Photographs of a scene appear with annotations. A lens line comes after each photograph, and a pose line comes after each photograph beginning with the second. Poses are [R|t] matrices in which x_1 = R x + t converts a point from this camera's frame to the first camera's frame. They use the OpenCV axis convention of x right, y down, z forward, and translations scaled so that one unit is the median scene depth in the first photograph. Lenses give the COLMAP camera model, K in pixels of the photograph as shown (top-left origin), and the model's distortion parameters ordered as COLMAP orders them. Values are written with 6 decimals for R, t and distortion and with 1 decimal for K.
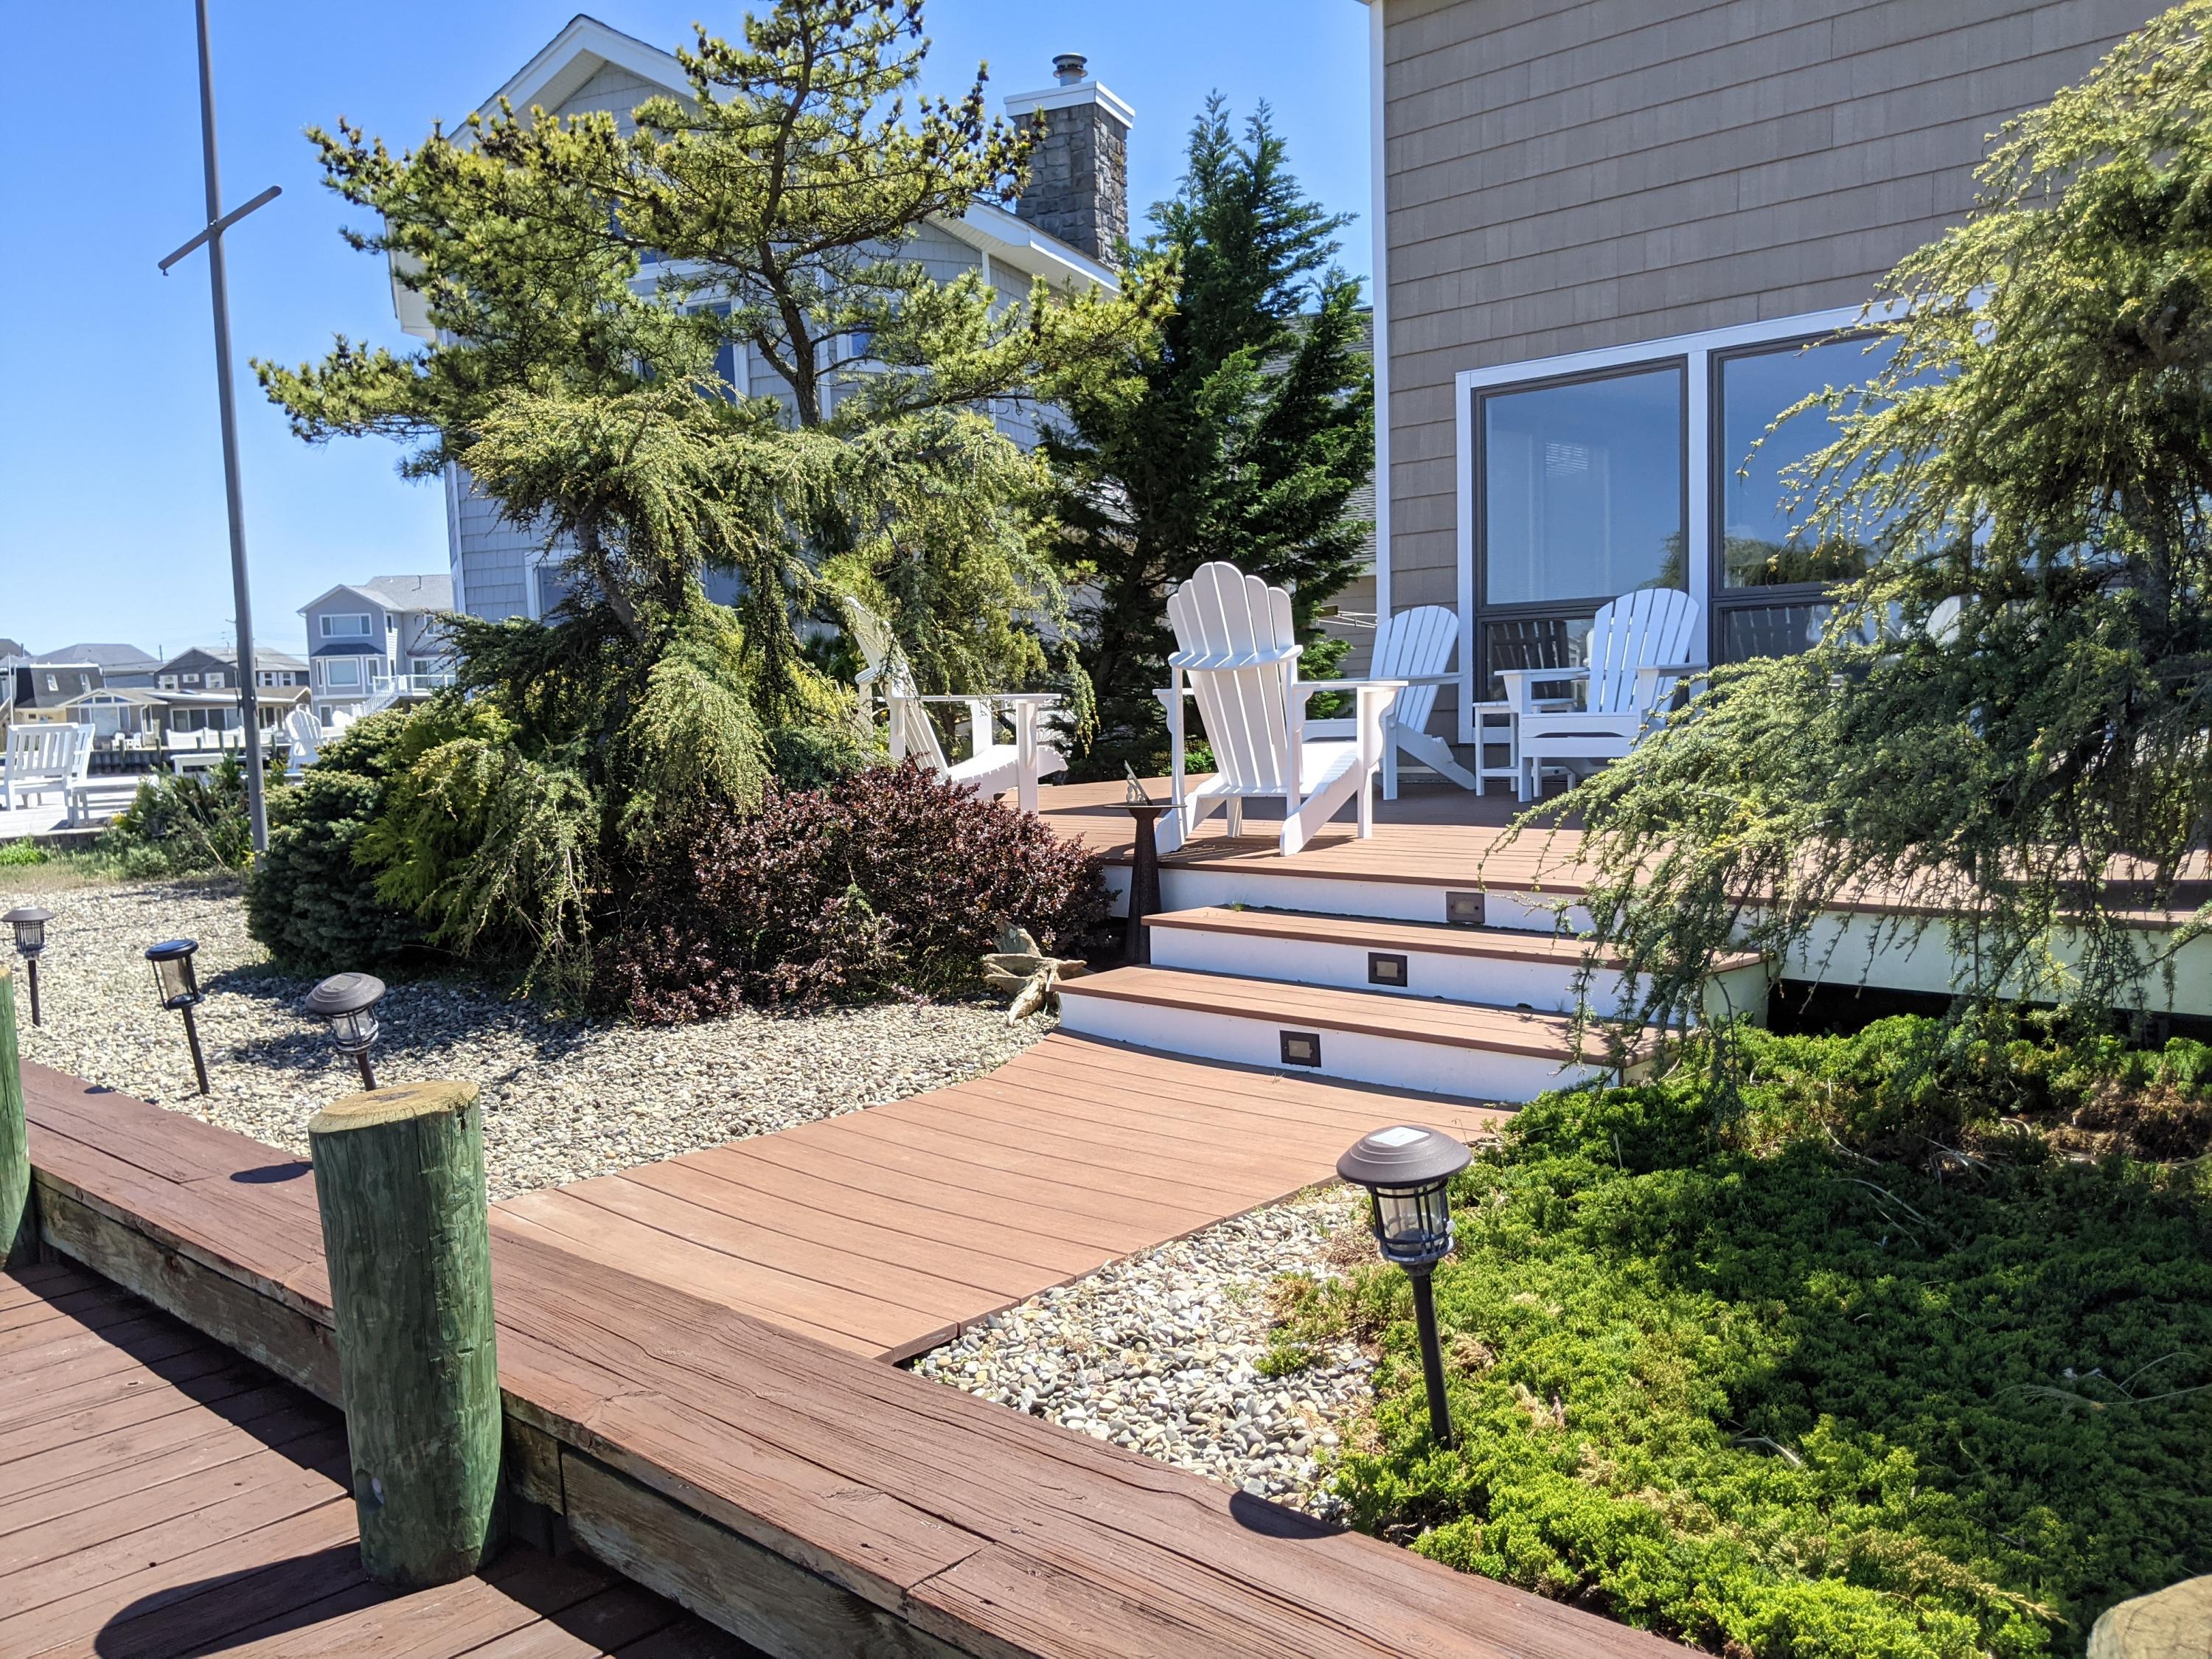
lens RADIAL K [[1753.8, 0, 1106.0], [0, 1753.8, 829.5], [0, 0, 1]] dist [0.037713, -0.132859]
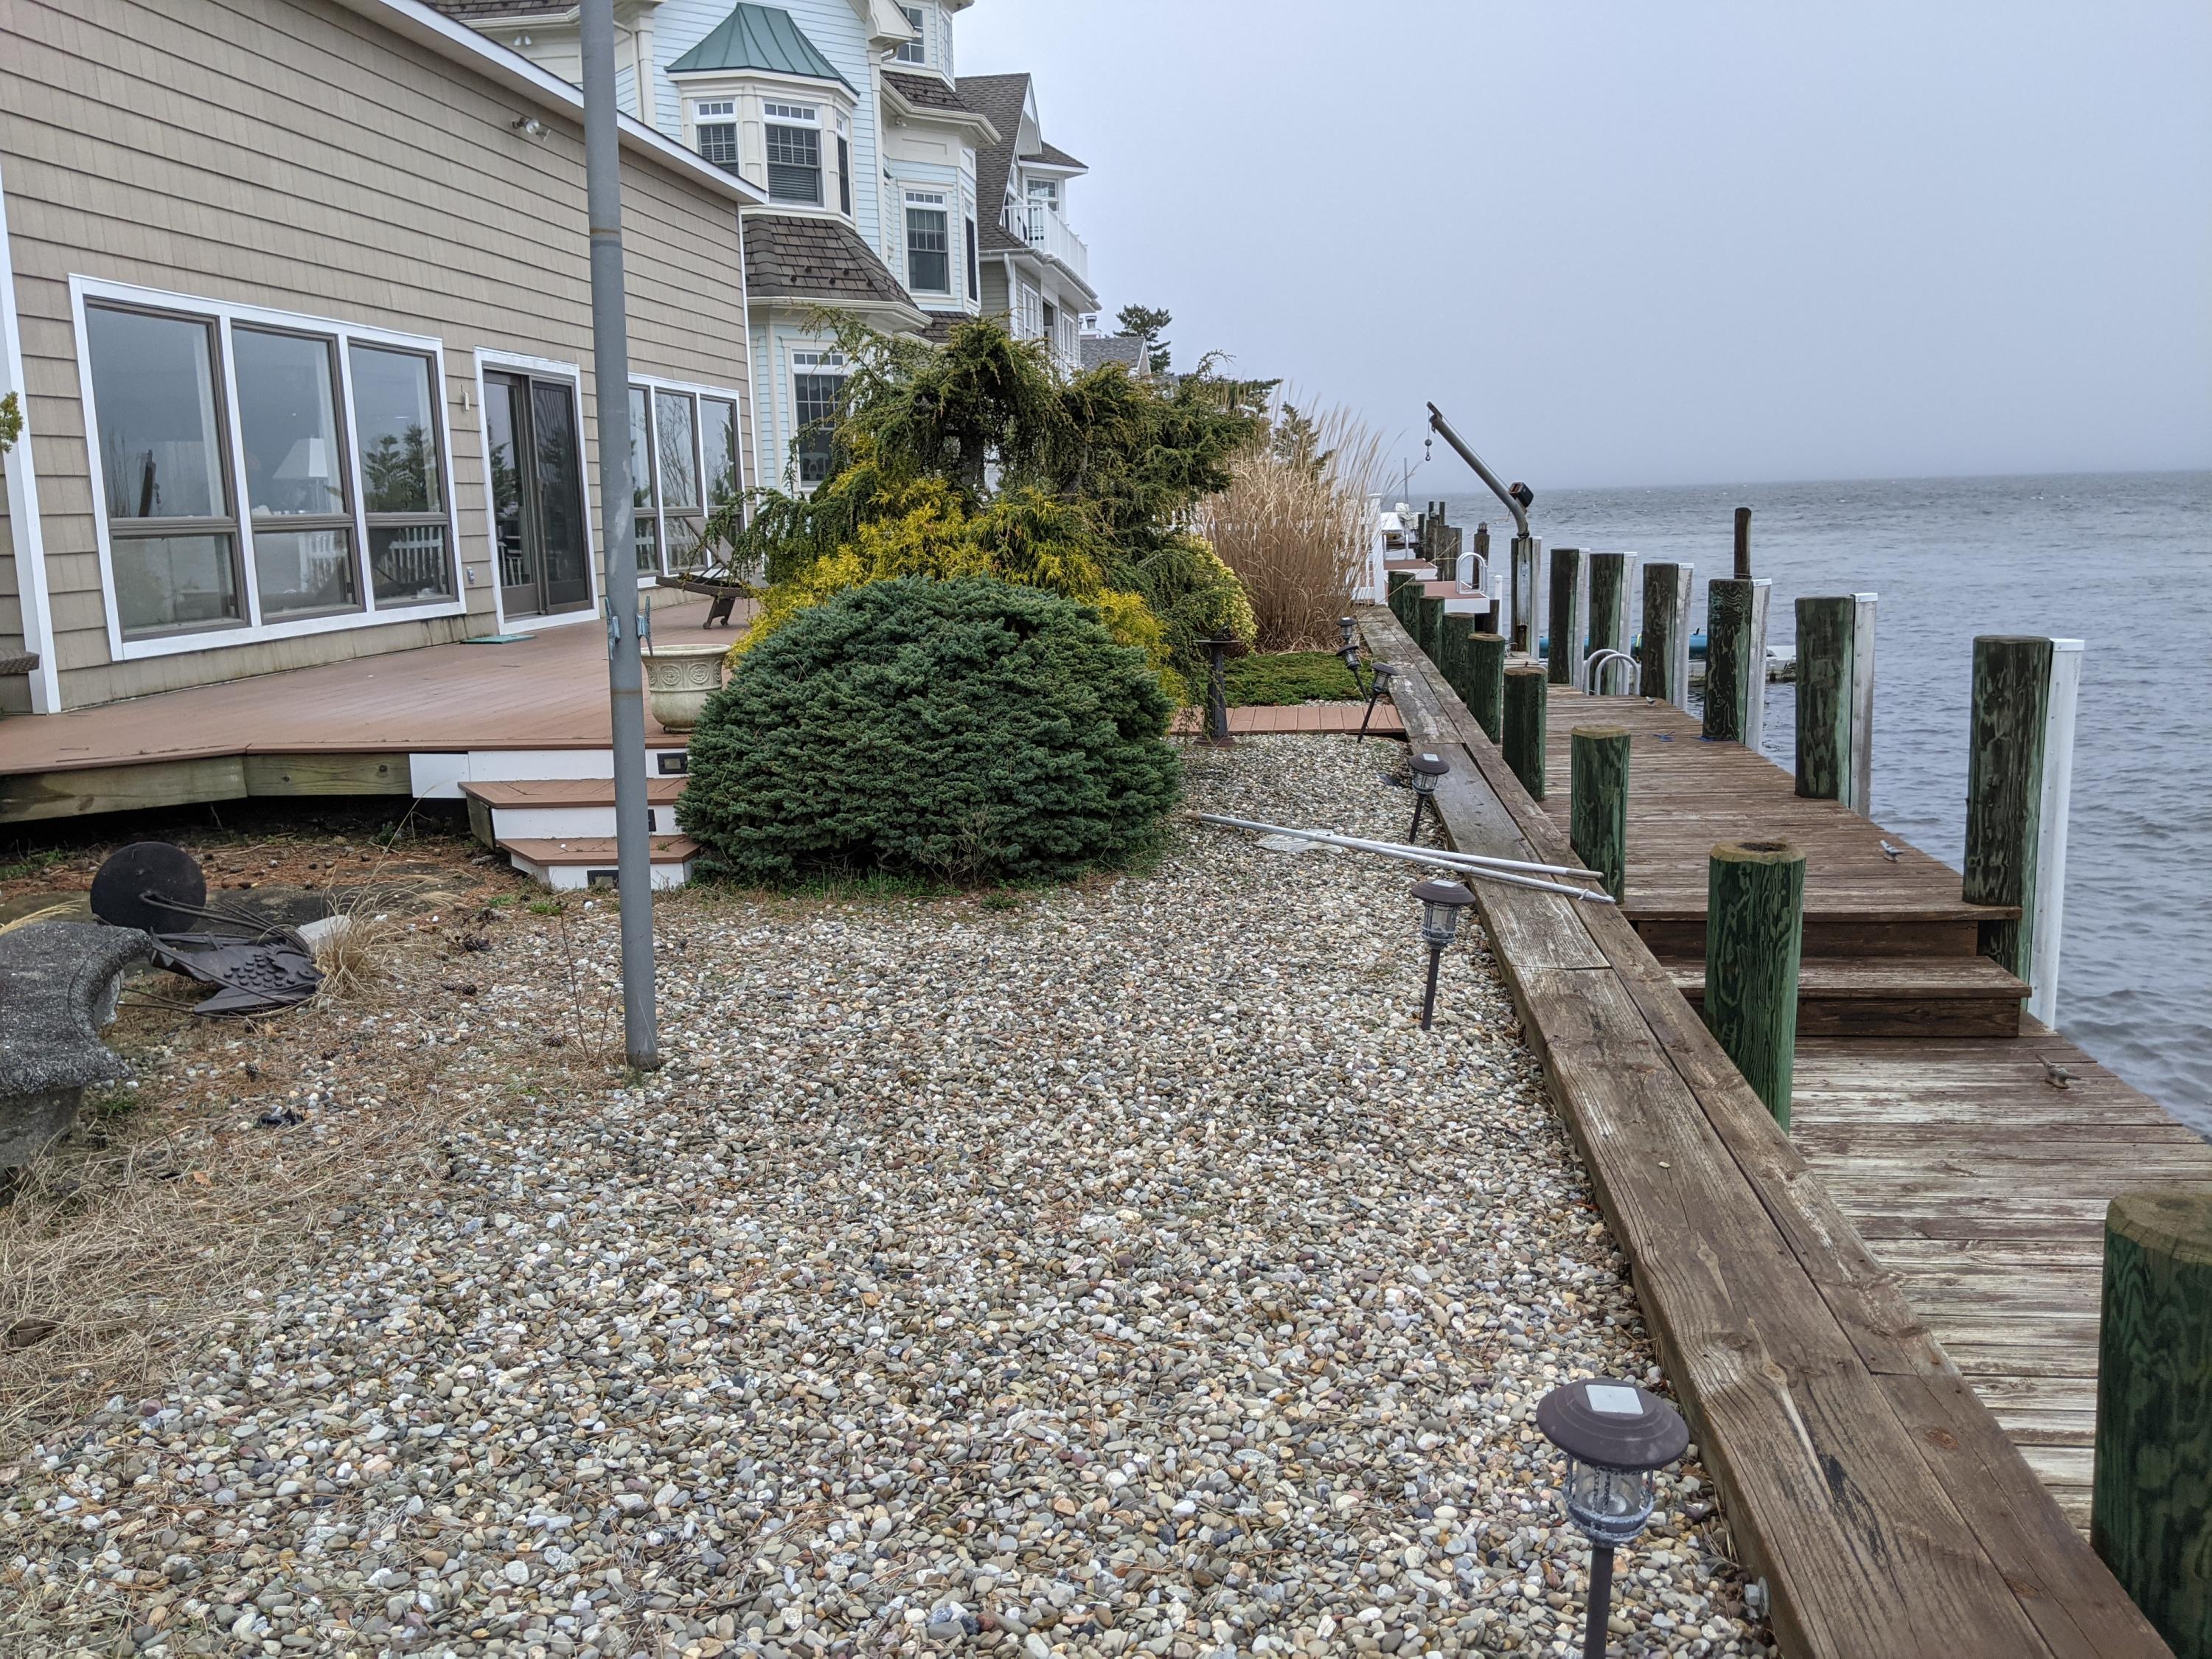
lens RADIAL K [[1753.8, 0, 1106.0], [0, 1753.8, 829.5], [0, 0, 1]] dist [0.037713, -0.132859]
pose [[-0.596992, -0.110410, 0.794613, -0.978932], [0.085488, 0.976089, 0.199853, -0.110478], [-0.797679, 0.187240, -0.573279, 1.215743]]
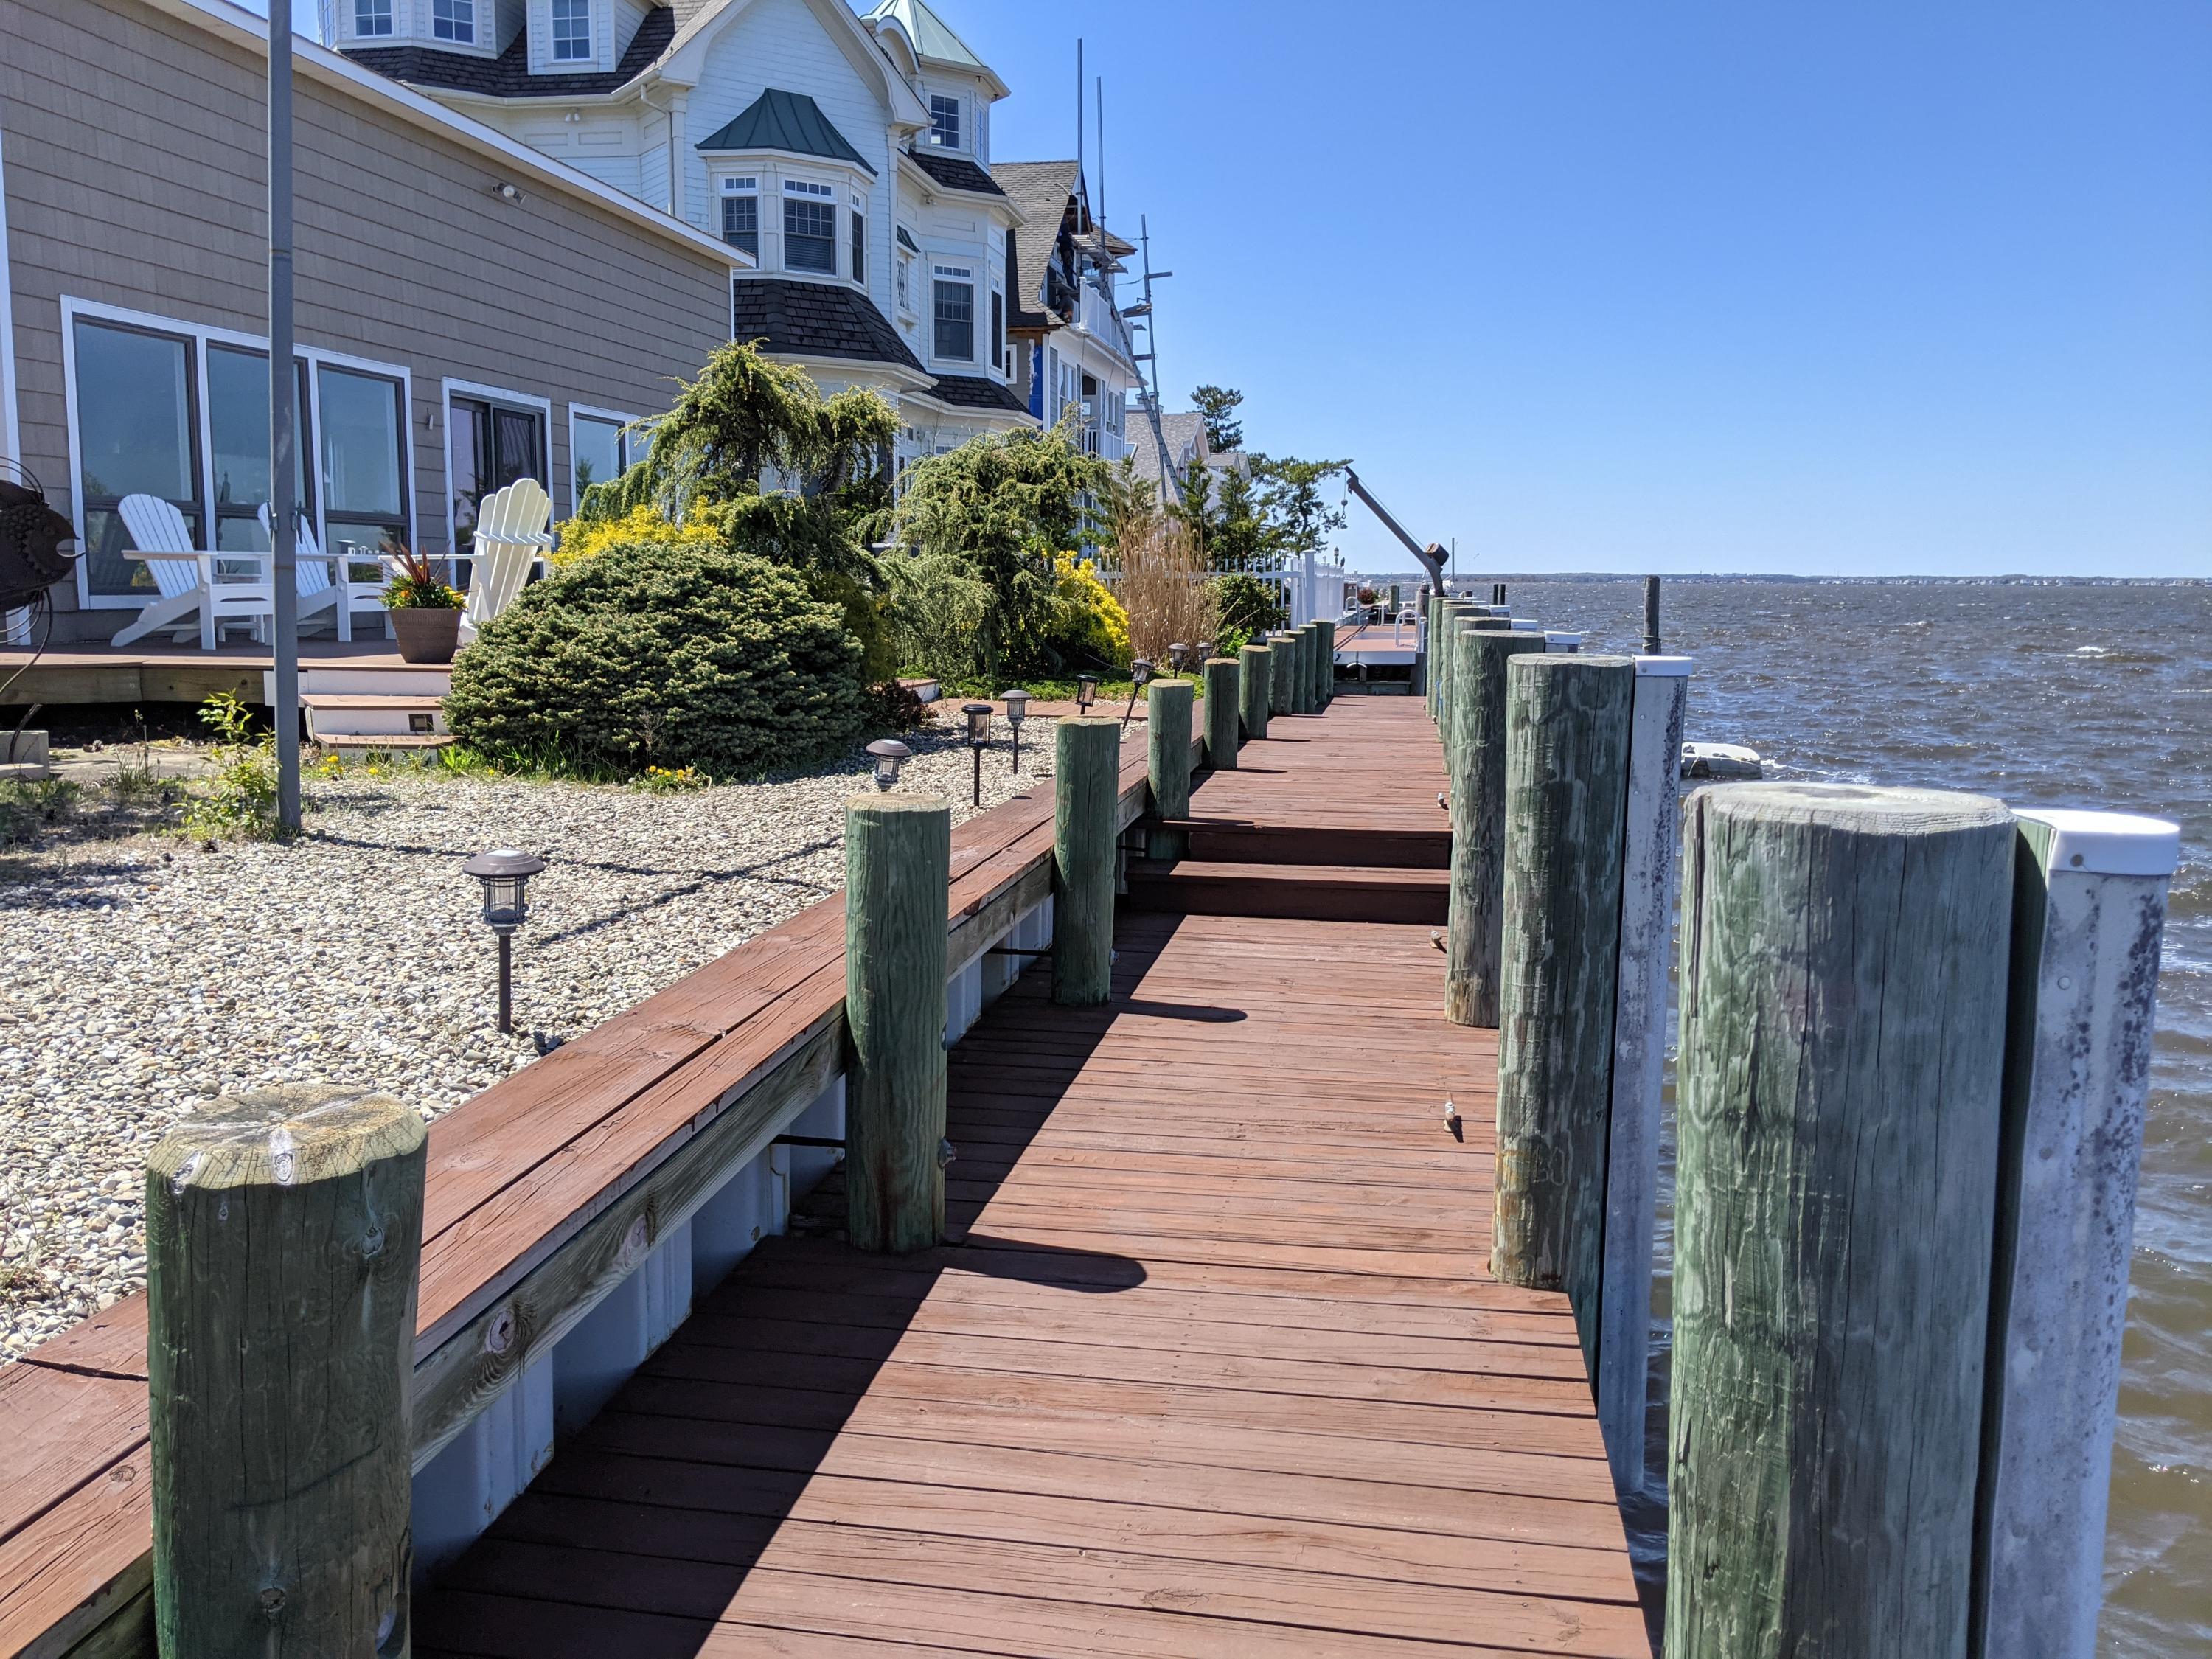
lens RADIAL K [[1739.1, 0, 1106.0], [0, 1739.1, 829.5], [0, 0, 1]] dist [0.038215, -0.118746]
pose [[-0.550563, -0.100926, 0.828670, -1.262800], [0.053342, 0.986383, 0.155574, -0.049346], [-0.833087, 0.129857, -0.537683, 1.149334]]
